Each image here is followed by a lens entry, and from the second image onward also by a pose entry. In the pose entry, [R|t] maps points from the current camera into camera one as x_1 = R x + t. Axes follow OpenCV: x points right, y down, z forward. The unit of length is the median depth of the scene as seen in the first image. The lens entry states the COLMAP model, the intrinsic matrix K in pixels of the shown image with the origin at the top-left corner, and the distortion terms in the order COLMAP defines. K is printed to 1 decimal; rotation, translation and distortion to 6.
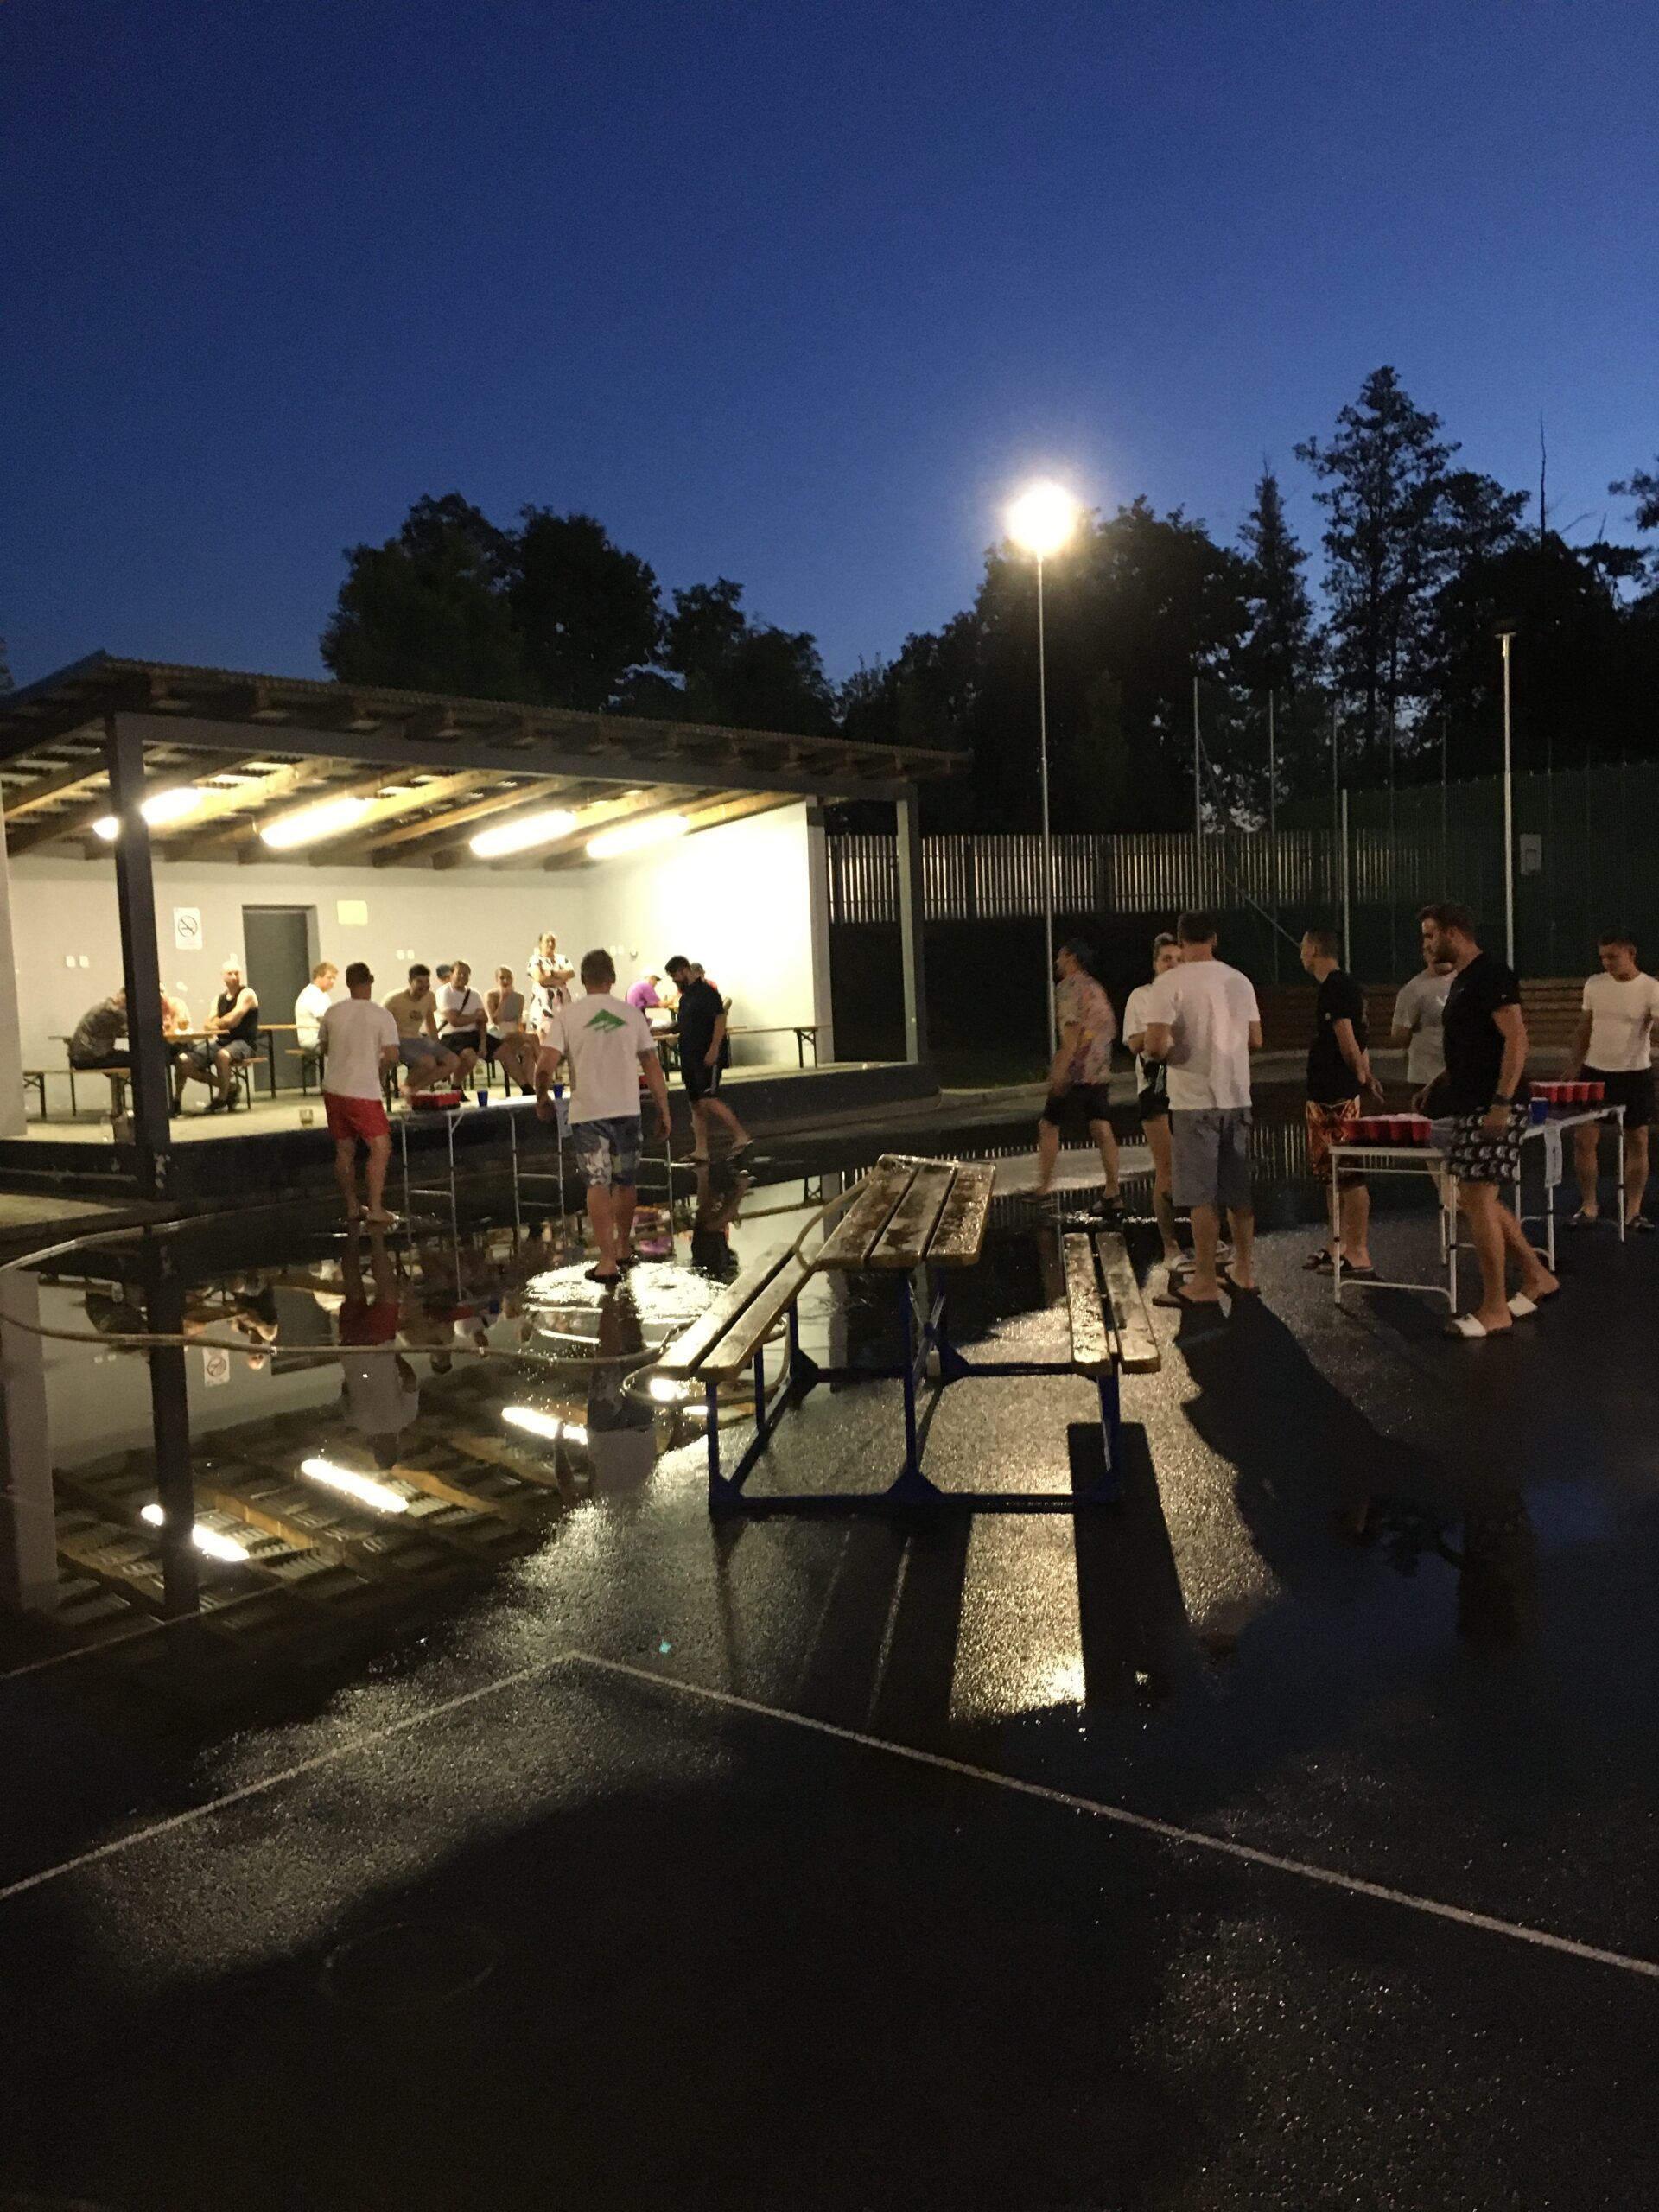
lens RADIAL K [[1870.3, 0, 835.0], [0, 1870.3, 1105.4], [0, 0, 1]] dist [0.089125, -0.111316]
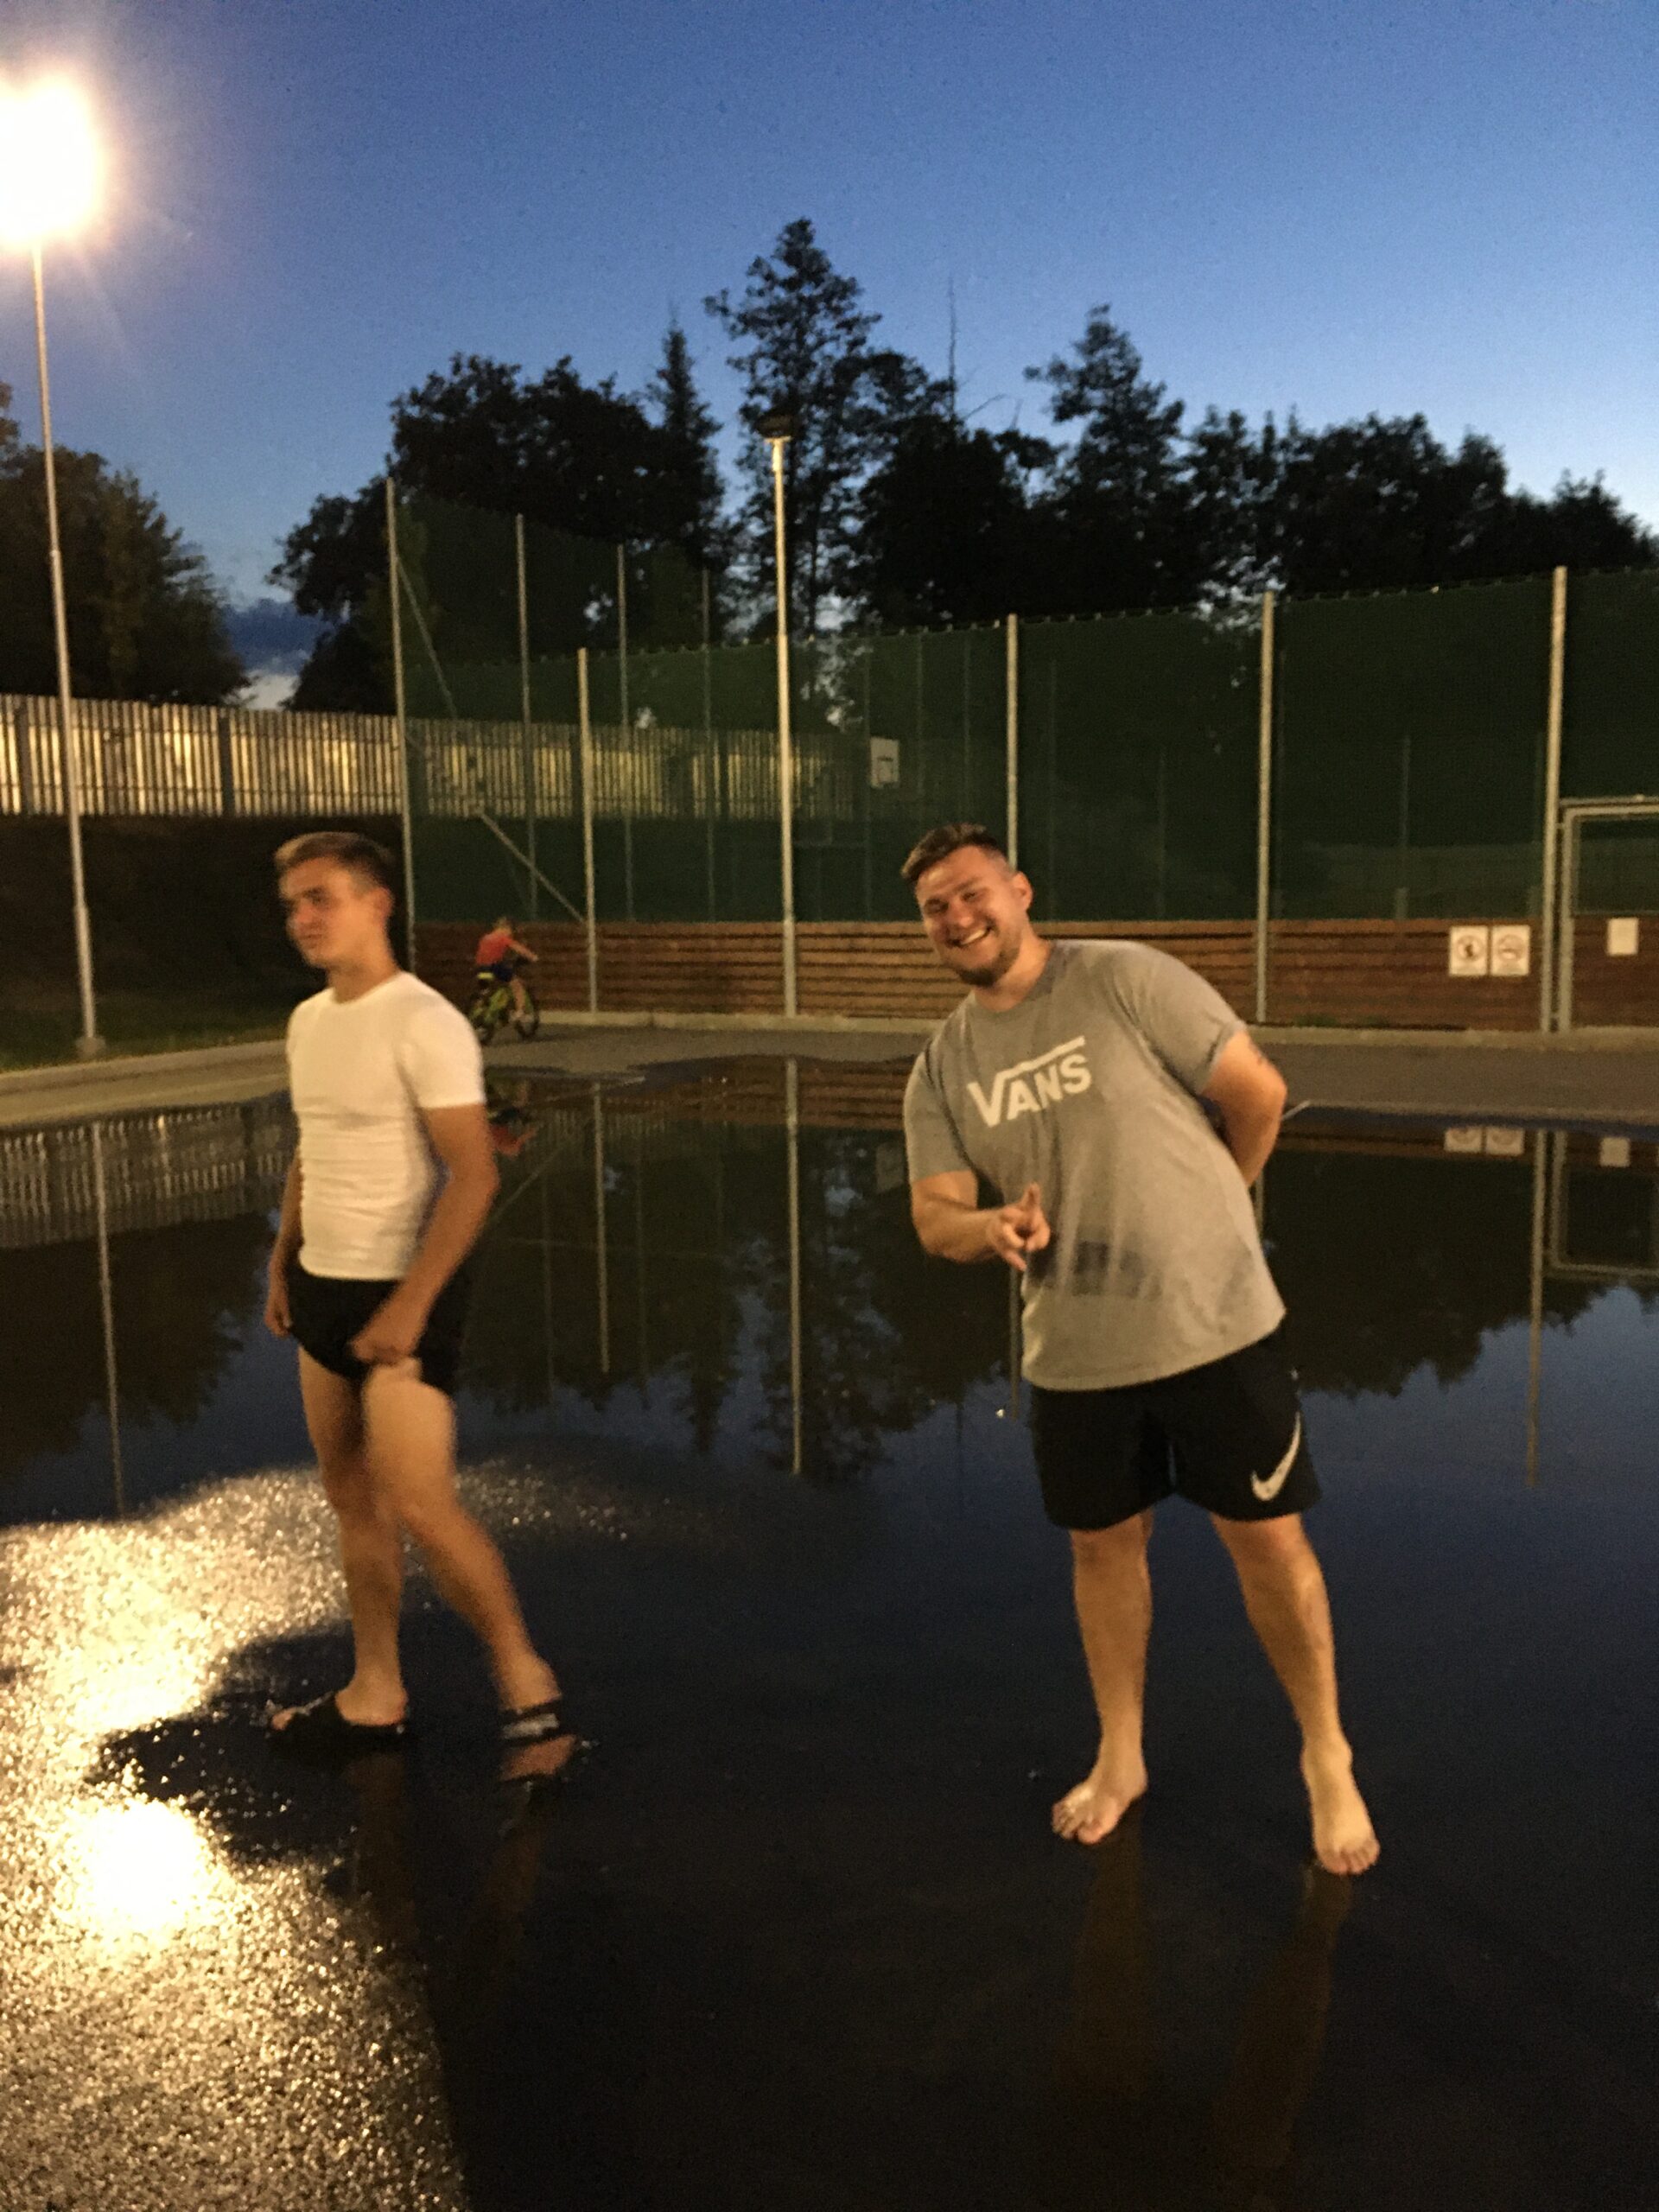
lens RADIAL K [[1870.3, 0, 824.5], [0, 1870.3, 1104.1], [0, 0, 1]] dist [0.089125, -0.111316]
pose [[0.967516, -0.002698, 0.252795, 0.071336], [-0.008754, 0.998986, 0.044166, -0.010572], [-0.252658, -0.044944, 0.966511, 0.110125]]
